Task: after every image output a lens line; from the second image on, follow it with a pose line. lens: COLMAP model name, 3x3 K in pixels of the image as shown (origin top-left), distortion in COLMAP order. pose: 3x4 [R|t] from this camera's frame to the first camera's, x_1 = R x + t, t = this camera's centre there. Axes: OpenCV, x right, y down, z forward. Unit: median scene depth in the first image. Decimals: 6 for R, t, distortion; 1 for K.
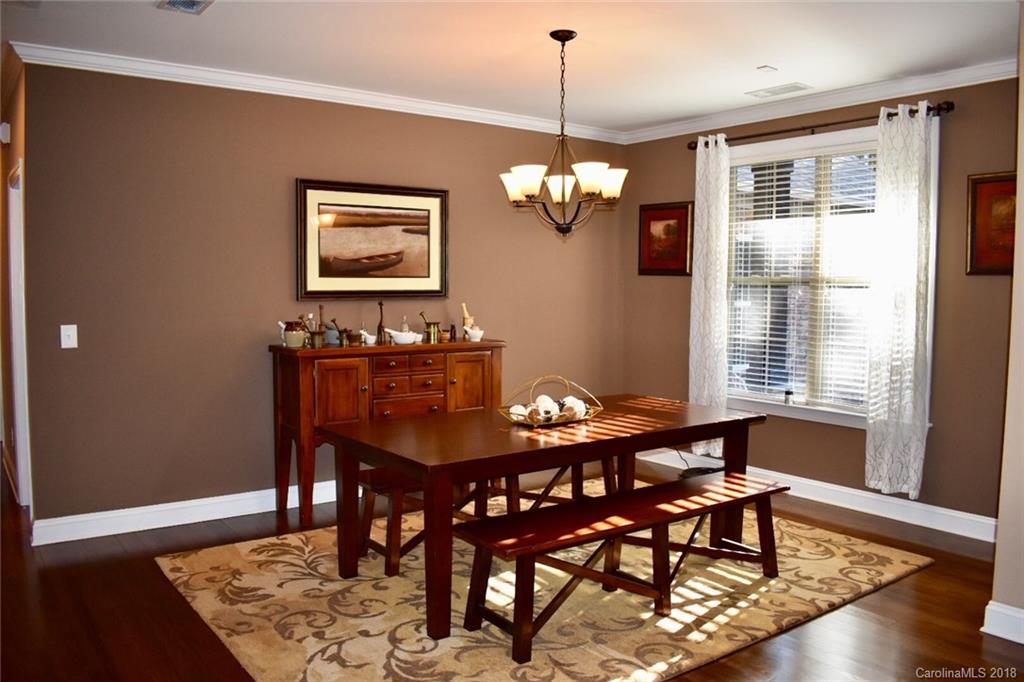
lens RADIAL K [[806.0, 0, 512.0], [0, 806.0, 341.0], [0, 0, 1]] dist [-0.087299, 0.010307]
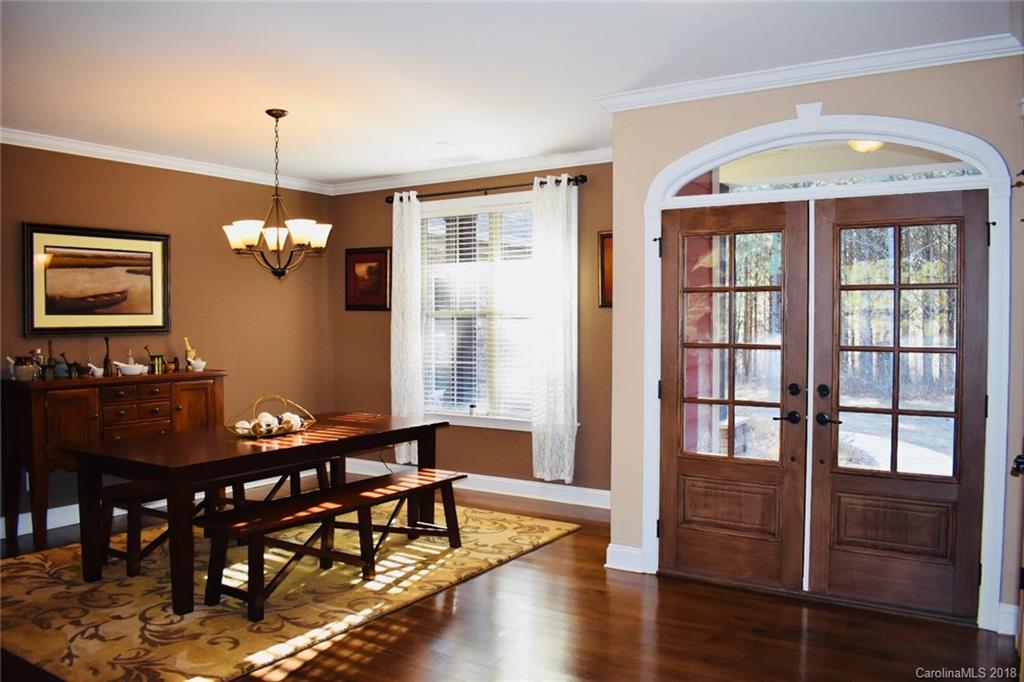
lens RADIAL K [[806.0, 0, 512.0], [0, 806.0, 341.0], [0, 0, 1]] dist [-0.087299, 0.010307]
pose [[0.938935, -0.018892, 0.343577, -0.020096], [0.033528, 0.998764, -0.036706, 0.017147], [-0.342459, 0.045983, 0.938407, -0.226204]]
